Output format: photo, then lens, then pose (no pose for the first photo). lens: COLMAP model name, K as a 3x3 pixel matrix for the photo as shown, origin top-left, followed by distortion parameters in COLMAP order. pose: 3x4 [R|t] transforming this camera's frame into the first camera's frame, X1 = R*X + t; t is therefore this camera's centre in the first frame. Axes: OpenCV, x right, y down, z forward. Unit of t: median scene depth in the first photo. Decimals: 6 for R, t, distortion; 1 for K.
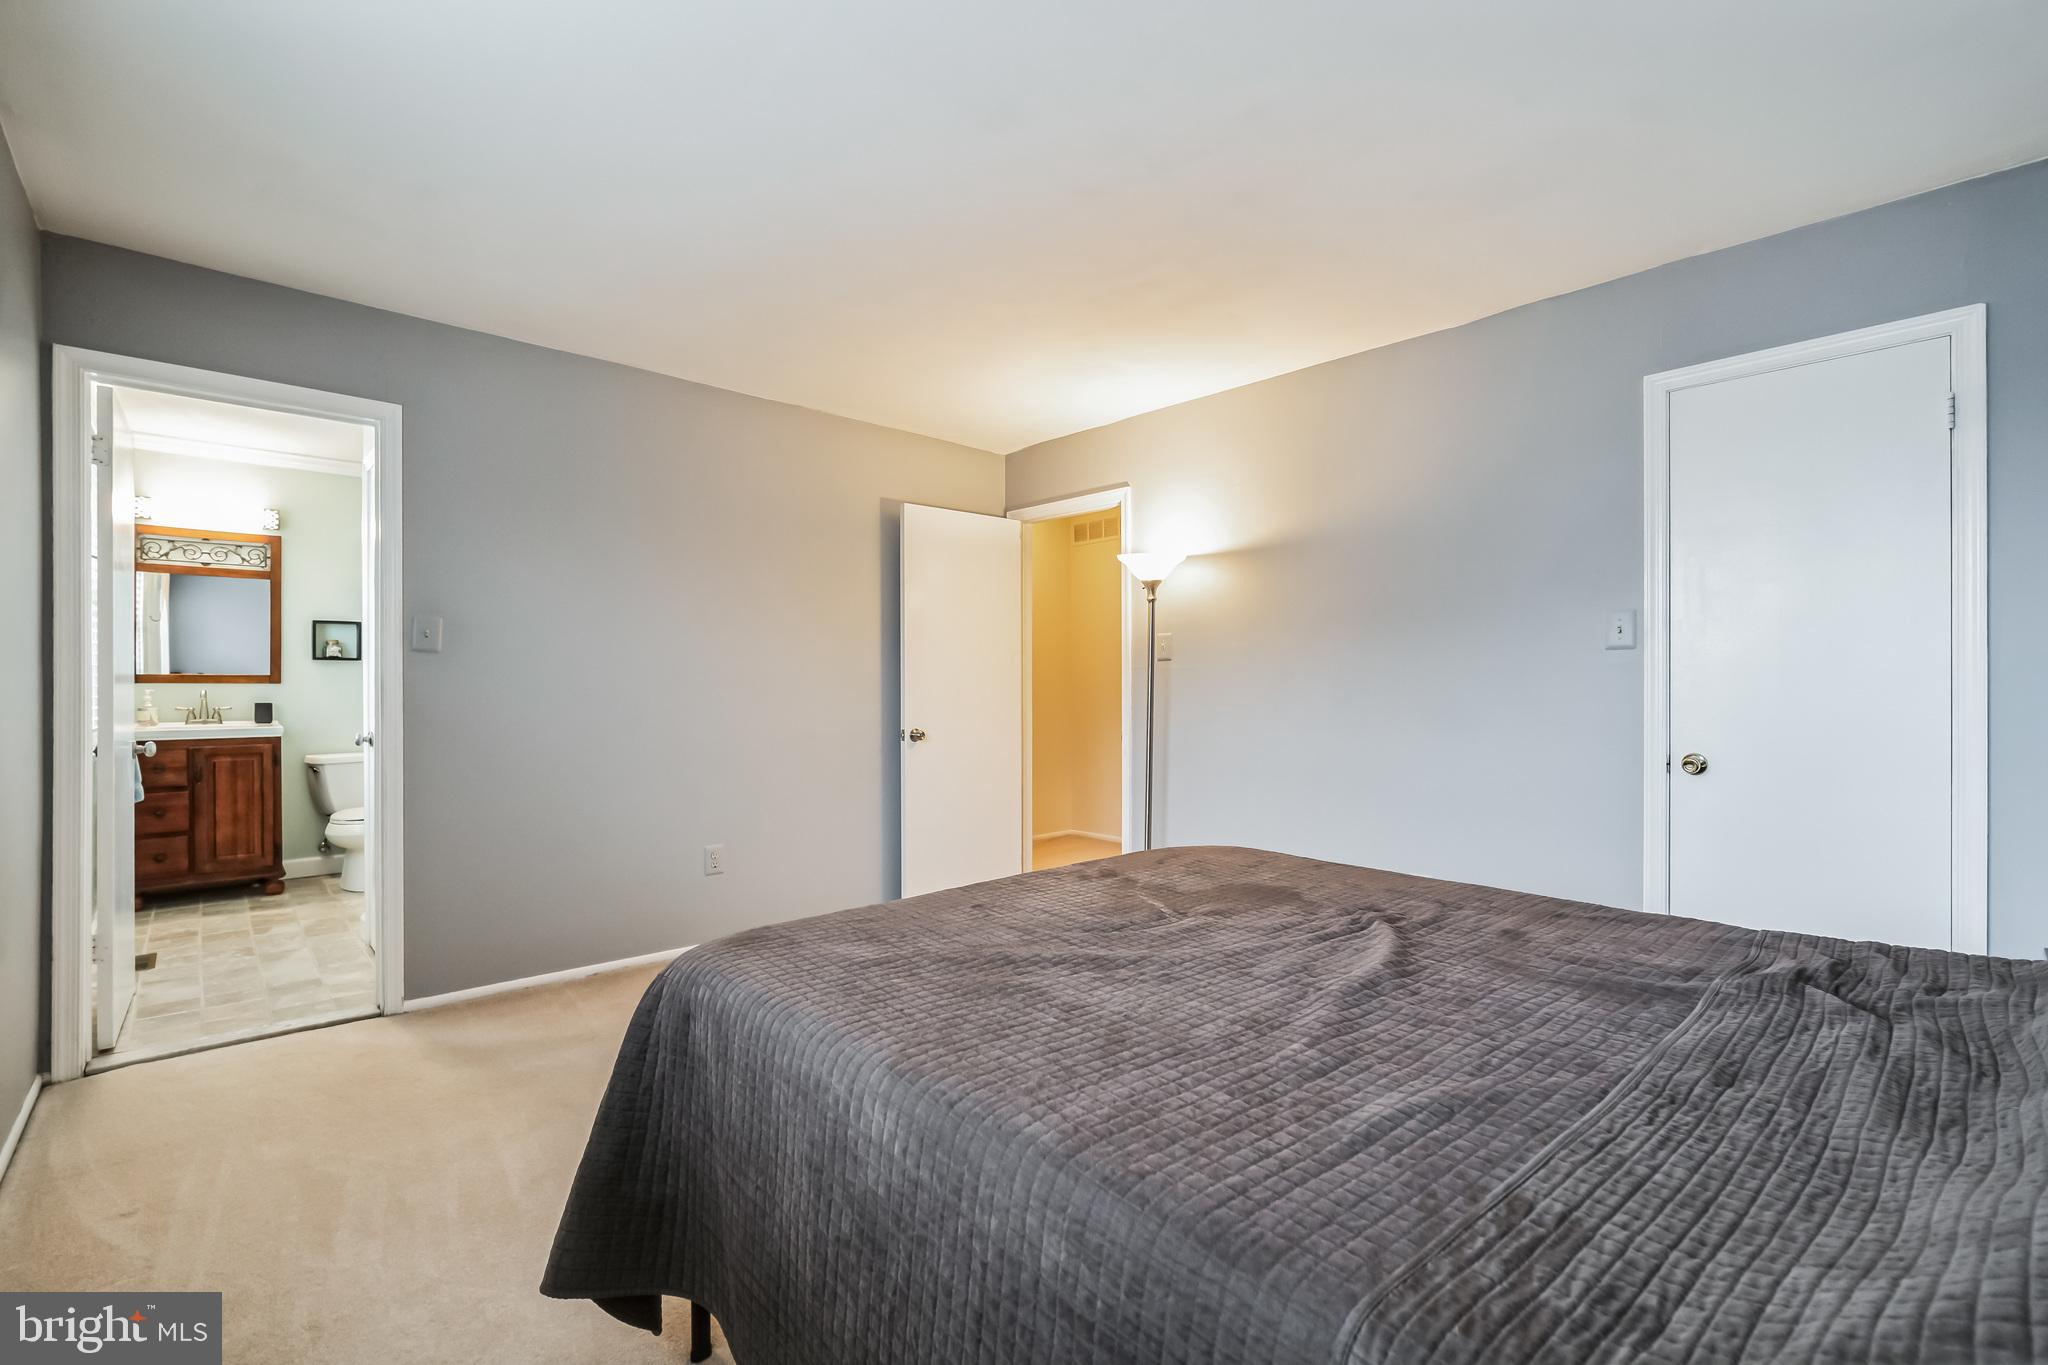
lens RADIAL K [[922.3, 0, 1022.6], [0, 922.3, 691.3], [0, 0, 1]] dist [0.000453, -0.000100]
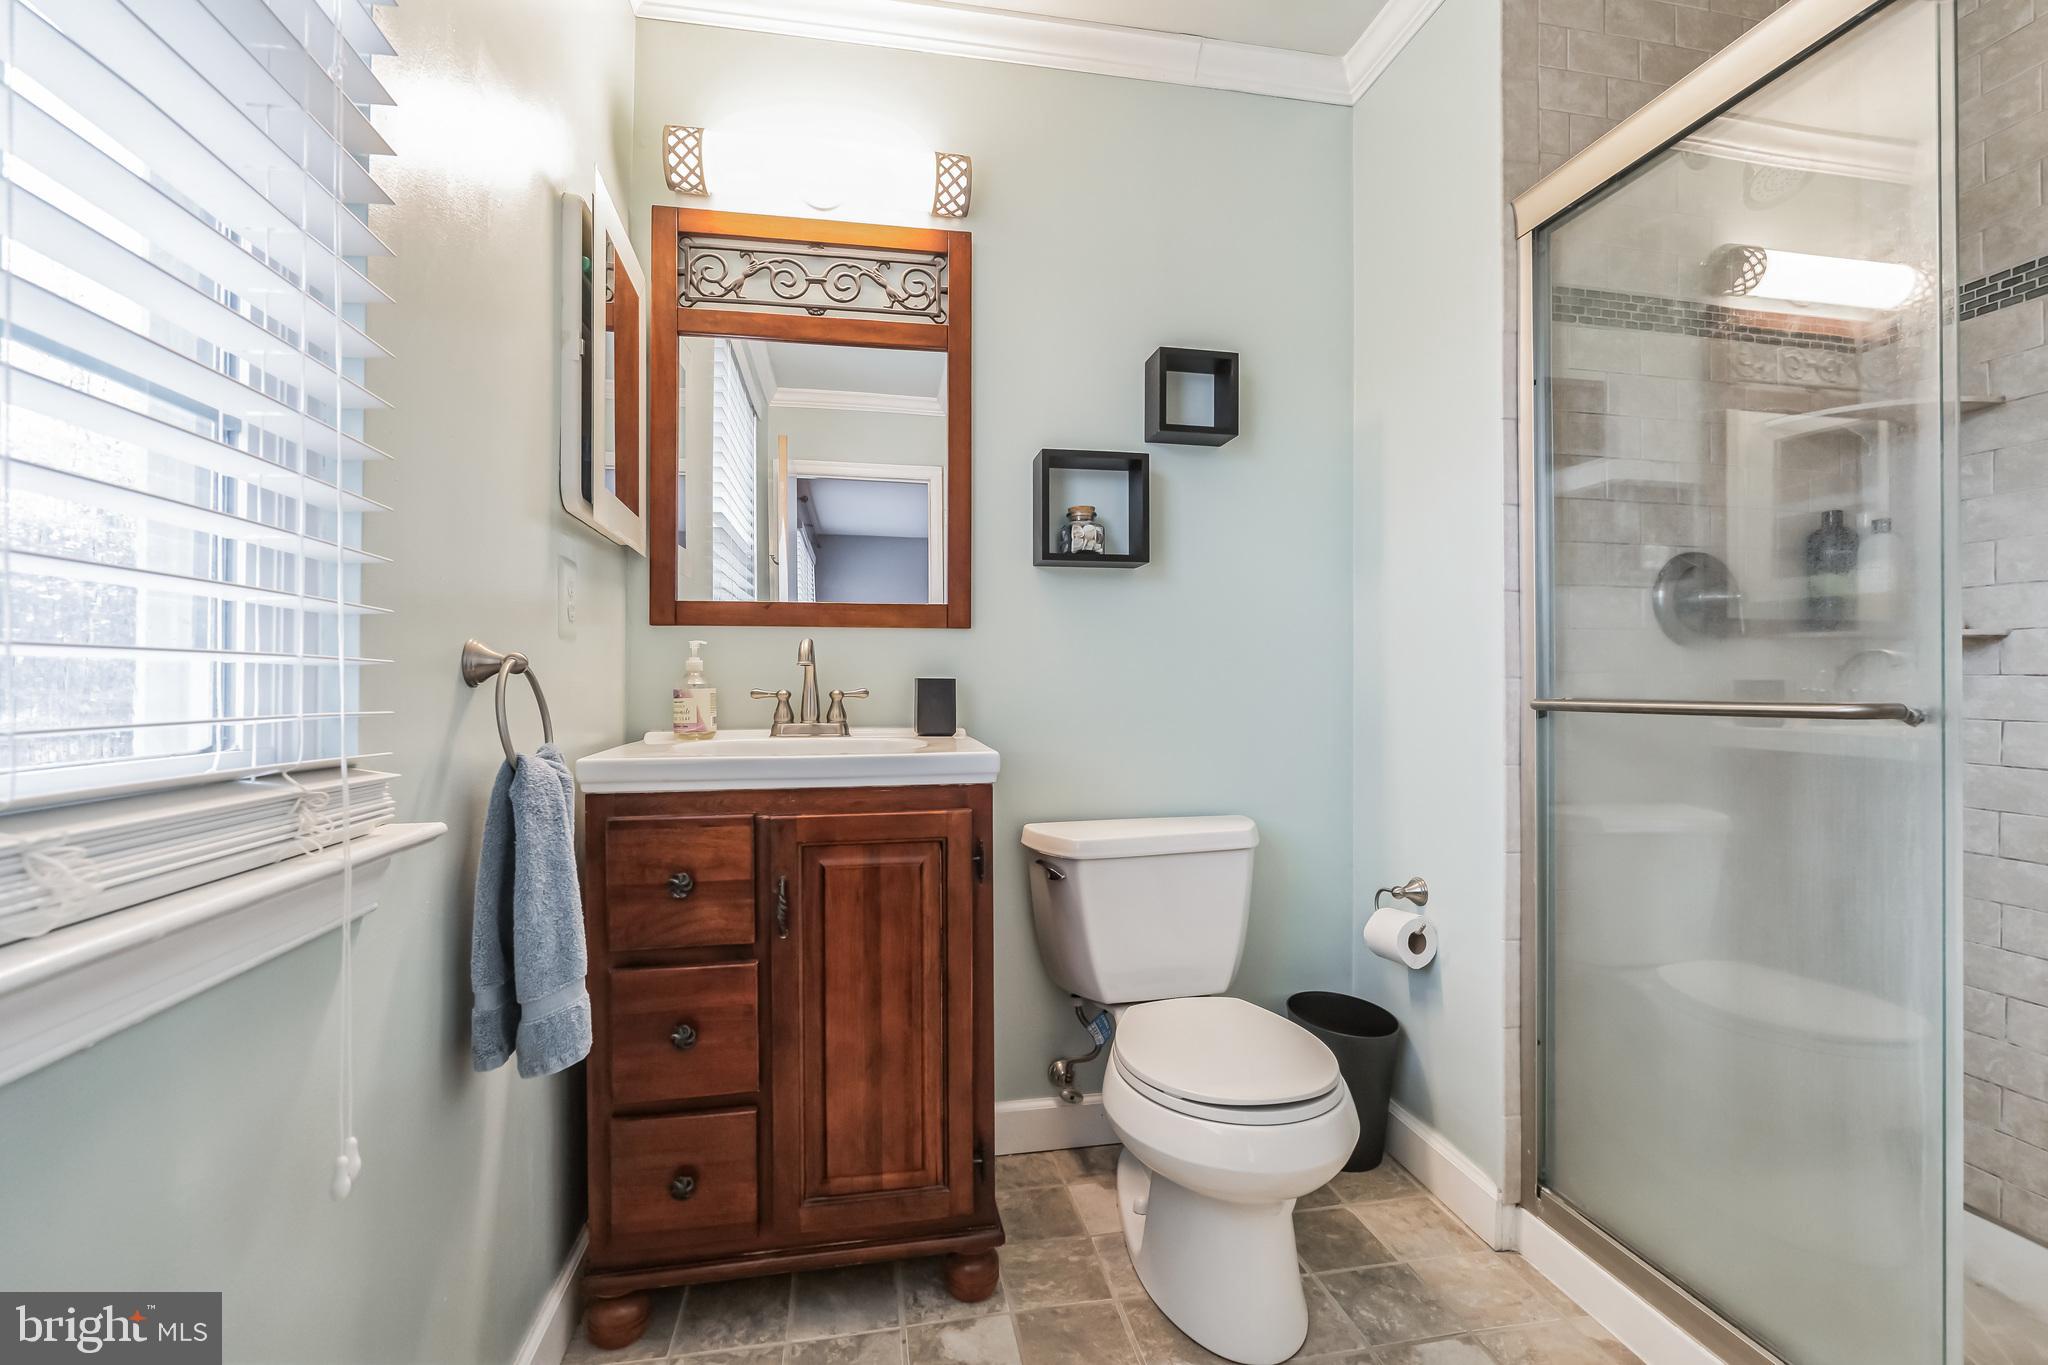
lens RADIAL K [[922.3, 0, 1031.4], [0, 922.3, 683.9], [0, 0, 1]] dist [0.000453, -0.000100]
pose [[0.859735, -0.005251, -0.510713, -0.637194], [0.000792, 0.999960, -0.008949, 0.018730], [0.510739, 0.007290, 0.859705, 0.744676]]
